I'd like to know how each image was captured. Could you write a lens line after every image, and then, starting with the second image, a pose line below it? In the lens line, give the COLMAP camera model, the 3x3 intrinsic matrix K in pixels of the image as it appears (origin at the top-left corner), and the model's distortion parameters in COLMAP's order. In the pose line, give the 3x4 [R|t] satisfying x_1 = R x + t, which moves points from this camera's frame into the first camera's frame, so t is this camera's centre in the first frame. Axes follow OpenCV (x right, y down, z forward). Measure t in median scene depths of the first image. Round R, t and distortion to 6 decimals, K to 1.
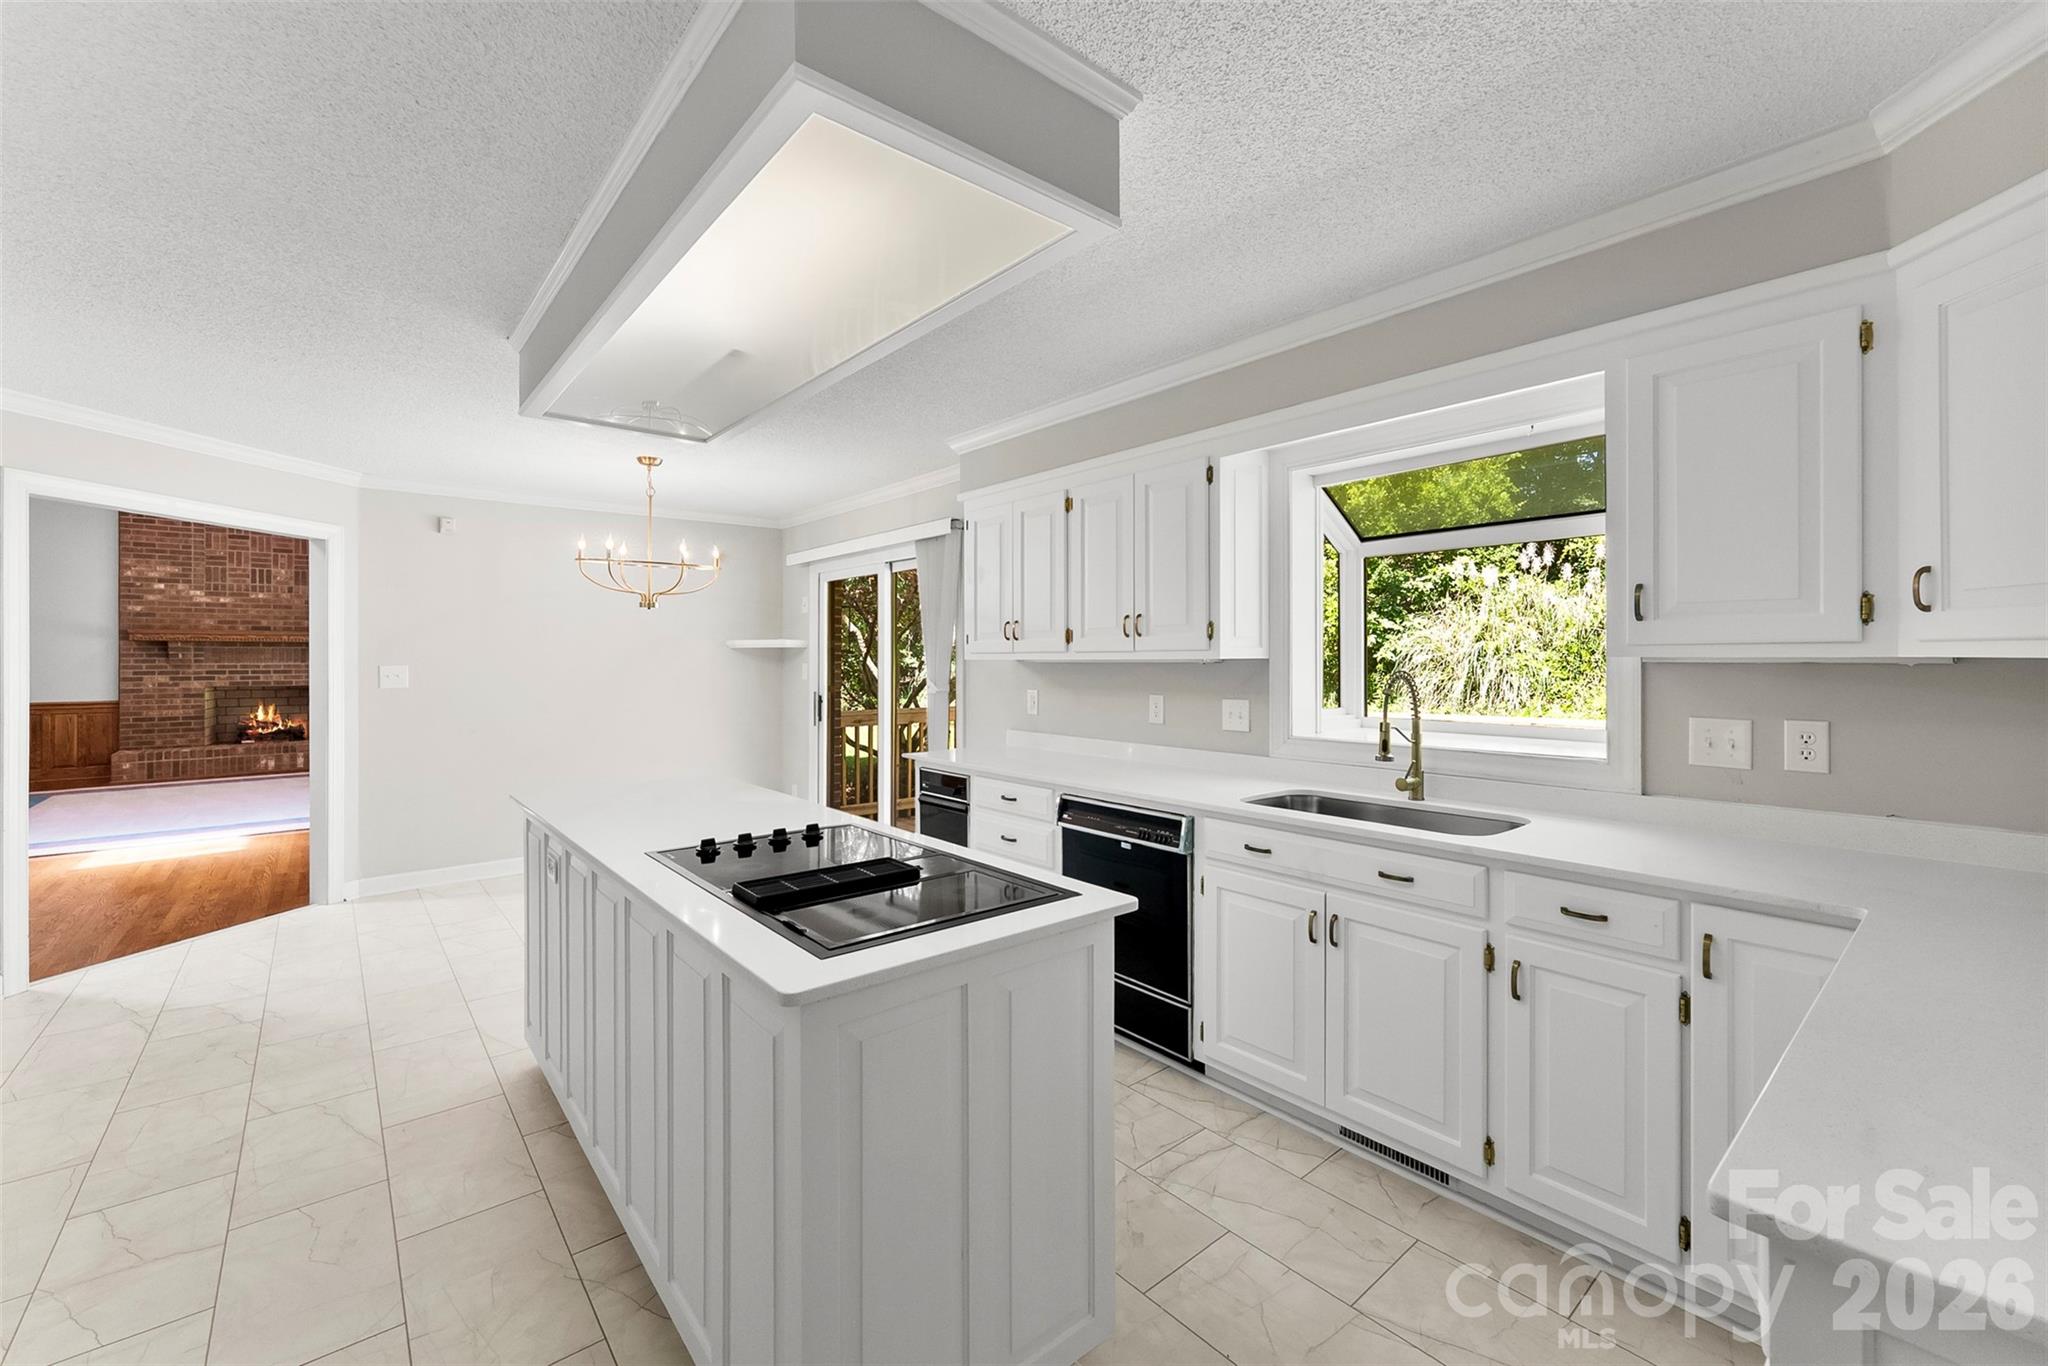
lens RADIAL K [[834.7, 0, 1018.6], [0, 834.7, 664.7], [0, 0, 1]] dist [0.016270, 0.000187]
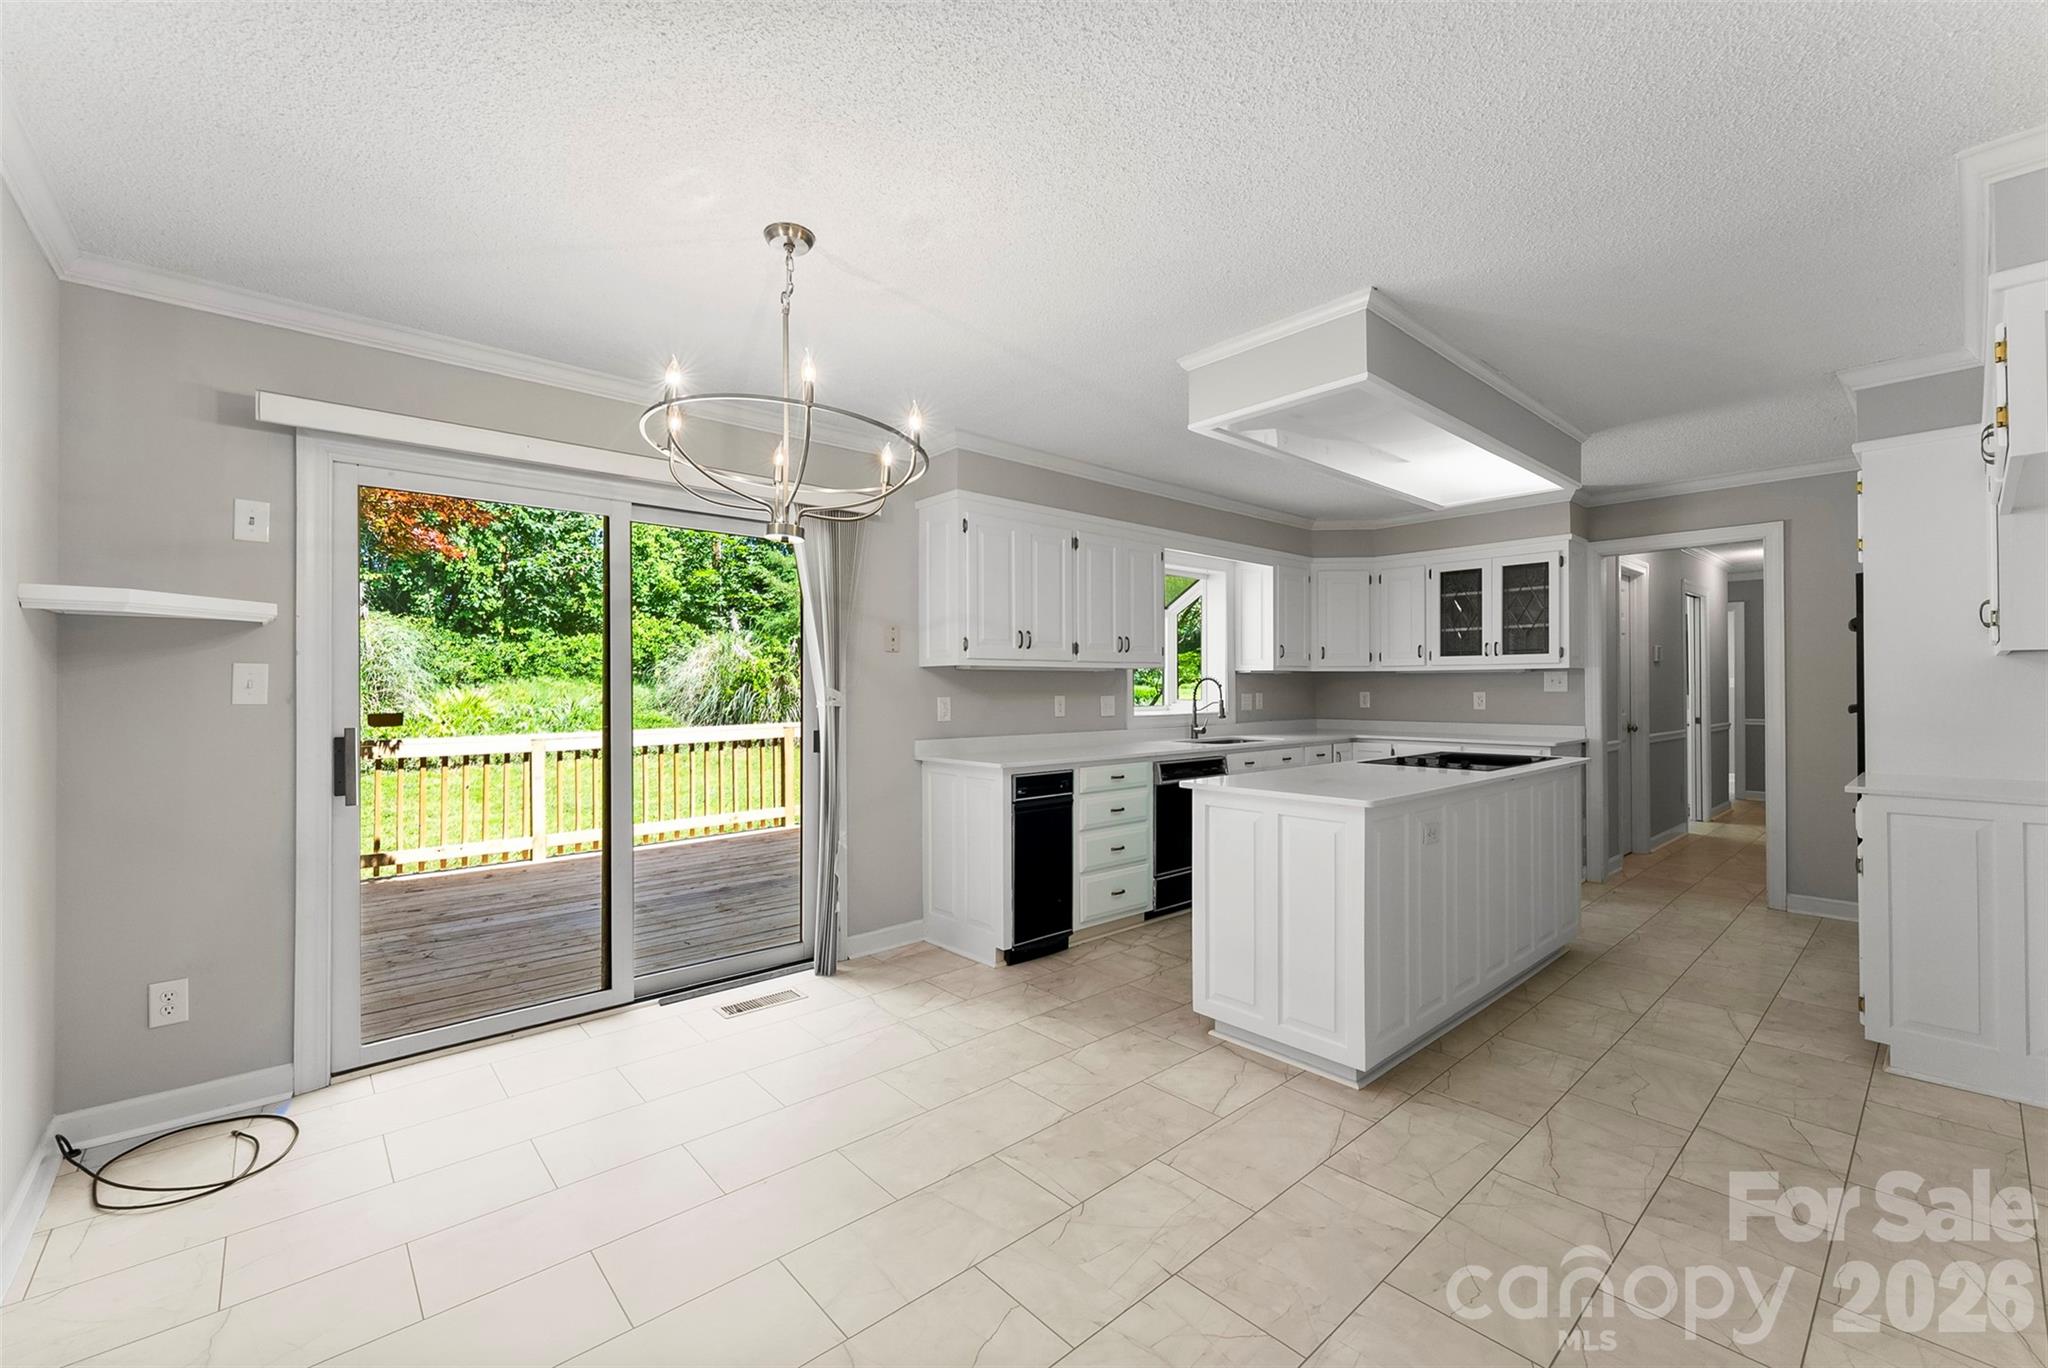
lens RADIAL K [[834.7, 0, 1019.2], [0, 834.7, 685.7], [0, 0, 1]] dist [0.016270, 0.000187]
pose [[-0.036100, 0.006426, 0.999328, -1.231886], [0.010892, 0.999922, -0.006037, 0.029451], [-0.999289, 0.010667, -0.036167, 1.171517]]
